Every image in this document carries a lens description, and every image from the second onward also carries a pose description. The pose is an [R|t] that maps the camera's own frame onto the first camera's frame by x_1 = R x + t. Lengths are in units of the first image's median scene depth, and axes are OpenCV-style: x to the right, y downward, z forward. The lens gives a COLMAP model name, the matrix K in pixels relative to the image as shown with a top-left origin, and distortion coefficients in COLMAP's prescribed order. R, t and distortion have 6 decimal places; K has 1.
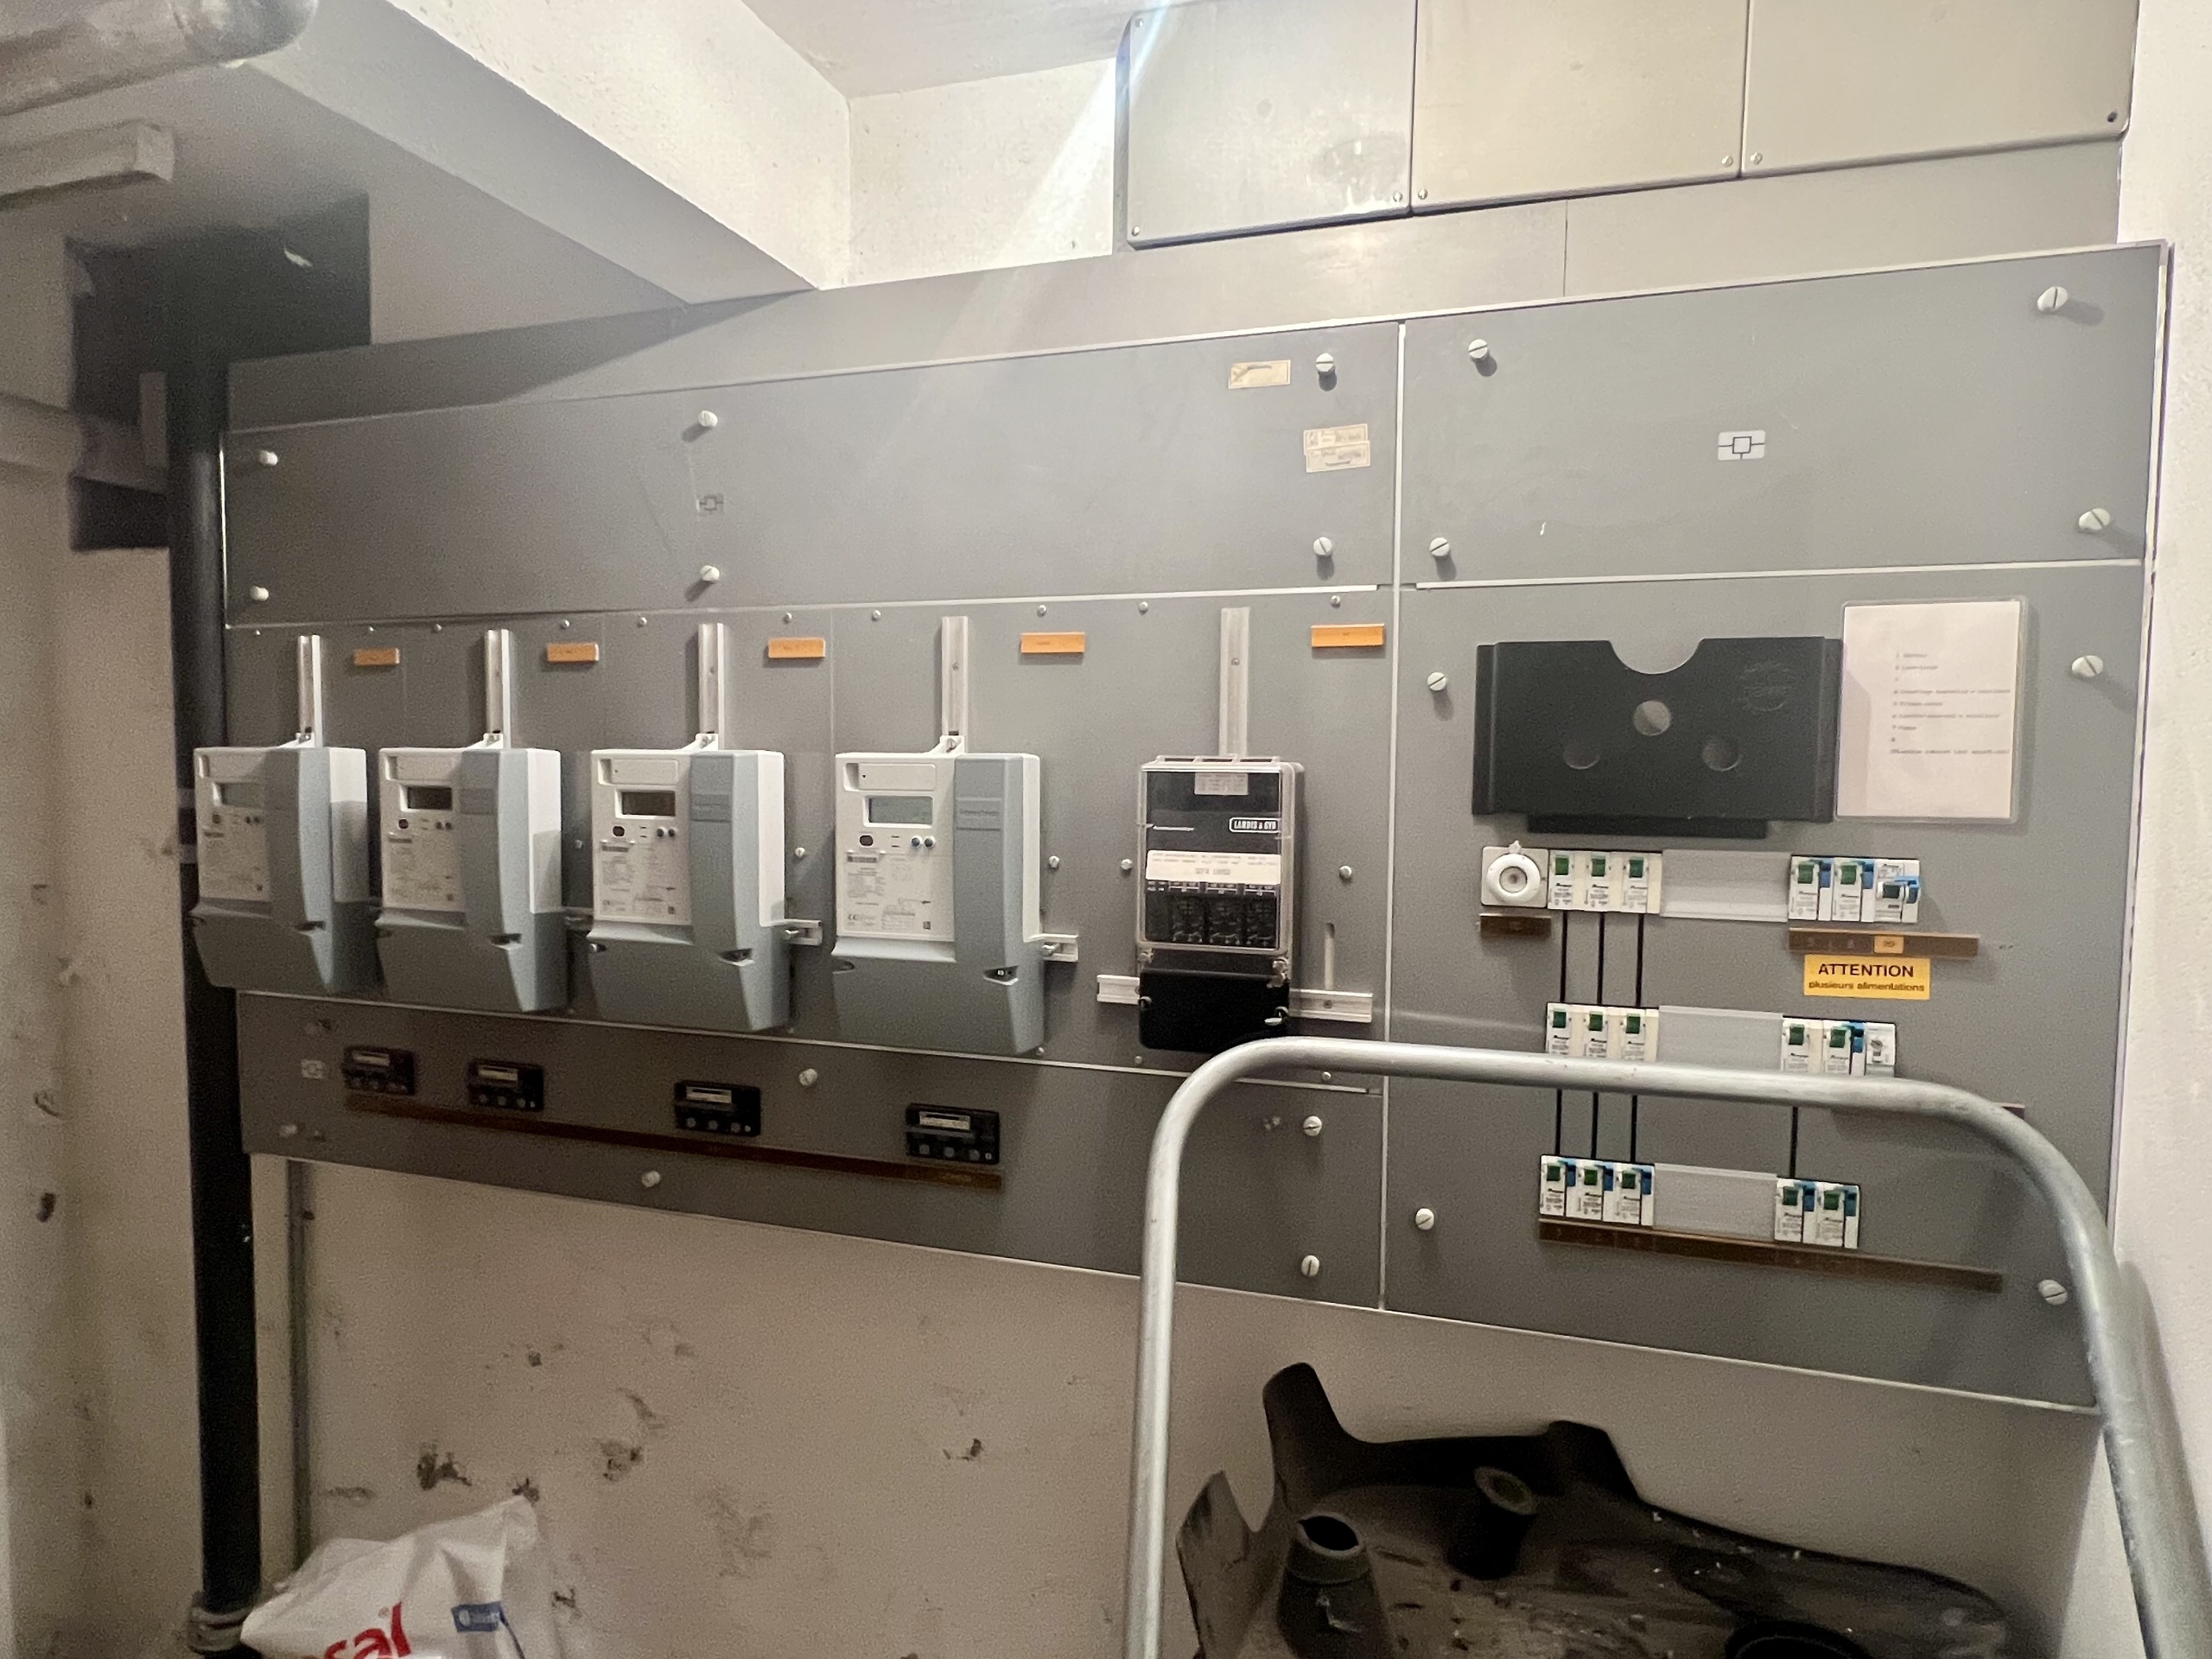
lens RADIAL K [[1231.2, 0, 1097.5], [0, 1231.2, 832.6], [0, 0, 1]] dist [-0.002808, -0.000227]
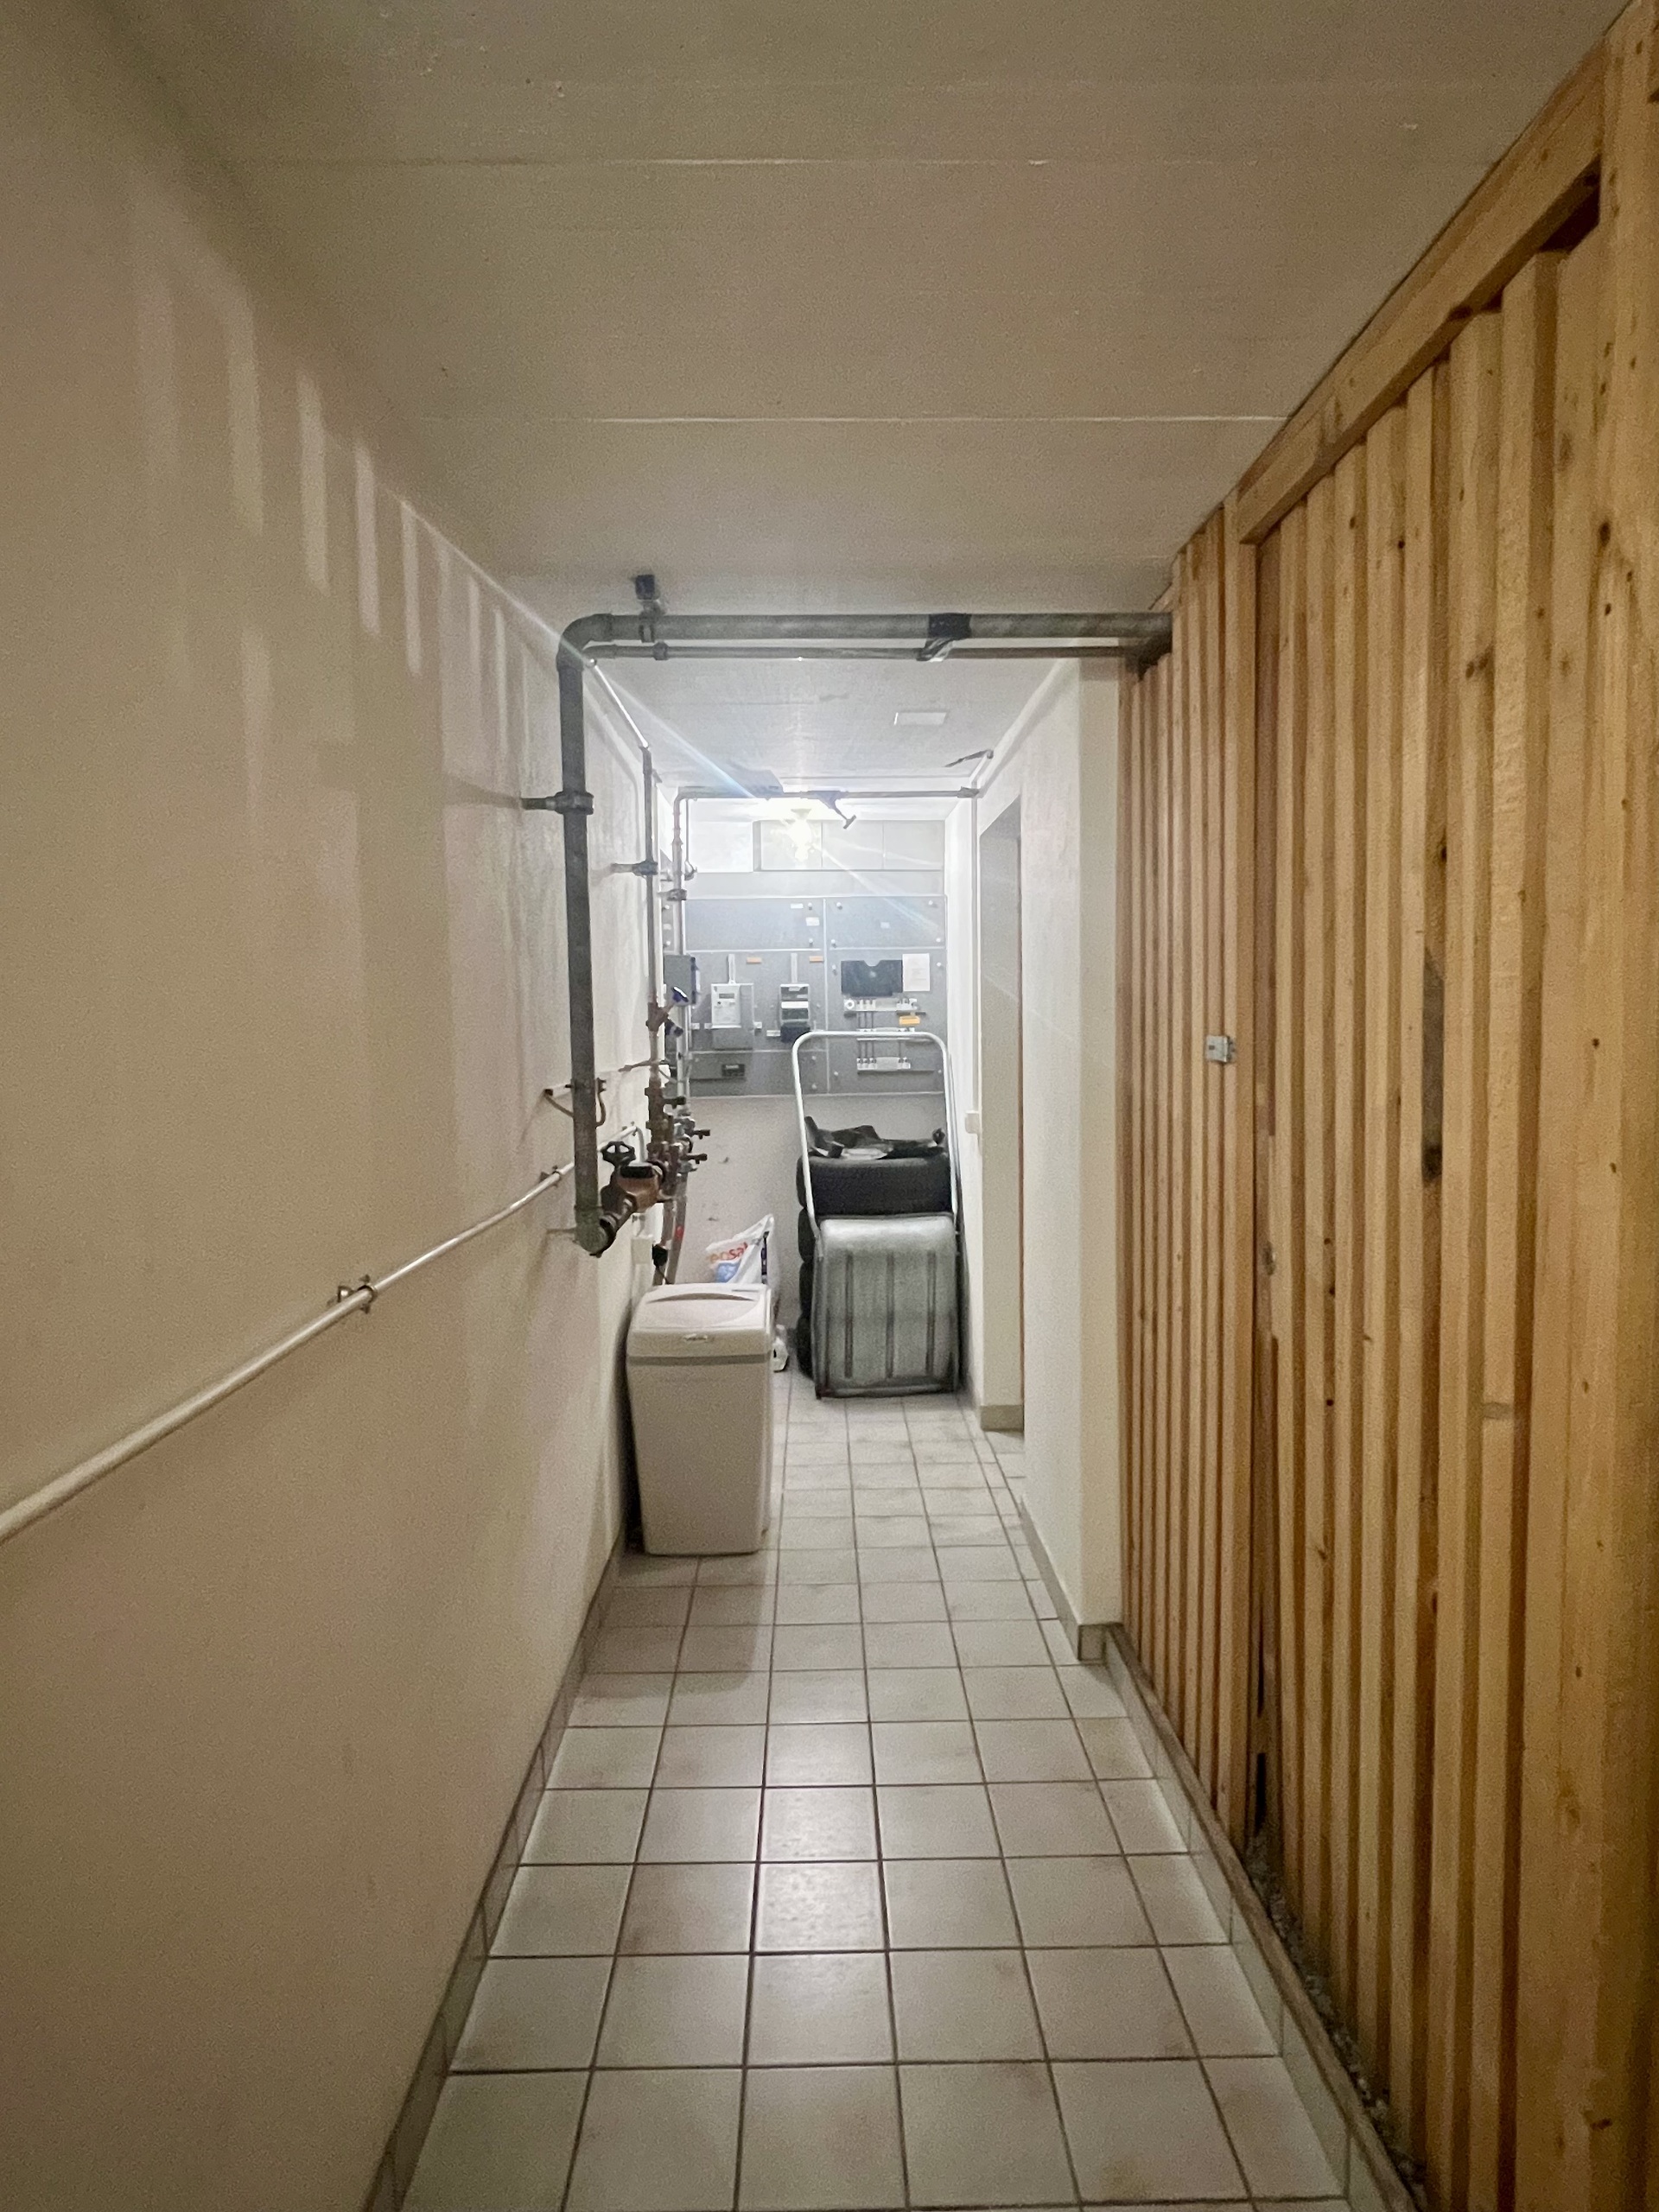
lens RADIAL K [[1231.2, 0, 831.9], [0, 1231.2, 1100.9], [0, 0, 1]] dist [-0.002808, -0.000227]
pose [[0.953495, -0.045956, 0.297886, -1.325950], [0.043562, 0.998943, 0.014675, 0.365398], [-0.298245, -0.001016, 0.954489, -4.018479]]
